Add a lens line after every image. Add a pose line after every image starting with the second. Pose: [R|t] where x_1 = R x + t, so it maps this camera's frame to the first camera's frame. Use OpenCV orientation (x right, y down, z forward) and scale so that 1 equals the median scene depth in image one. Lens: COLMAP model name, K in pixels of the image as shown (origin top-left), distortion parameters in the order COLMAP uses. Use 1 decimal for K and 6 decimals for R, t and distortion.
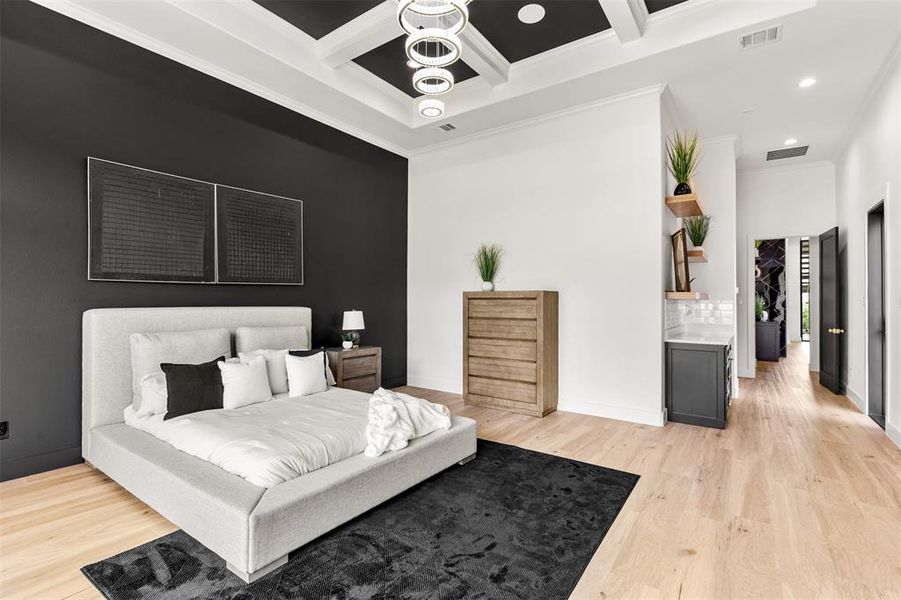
lens RADIAL K [[422.3, 0, 450.7], [0, 422.3, 298.0], [0, 0, 1]] dist [-0.011937, -0.000590]
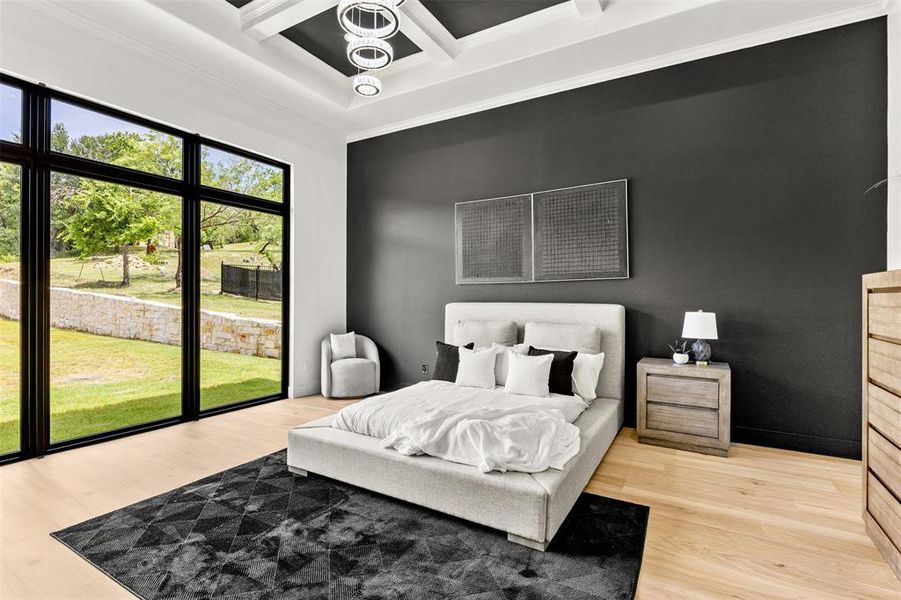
lens RADIAL K [[422.3, 0, 457.1], [0, 422.3, 302.3], [0, 0, 1]] dist [-0.011937, -0.000590]
pose [[0.082749, -0.004489, -0.996560, 0.443412], [0.003415, 0.999985, -0.004221, 0.017501], [0.996565, -0.003054, 0.082763, 0.569488]]
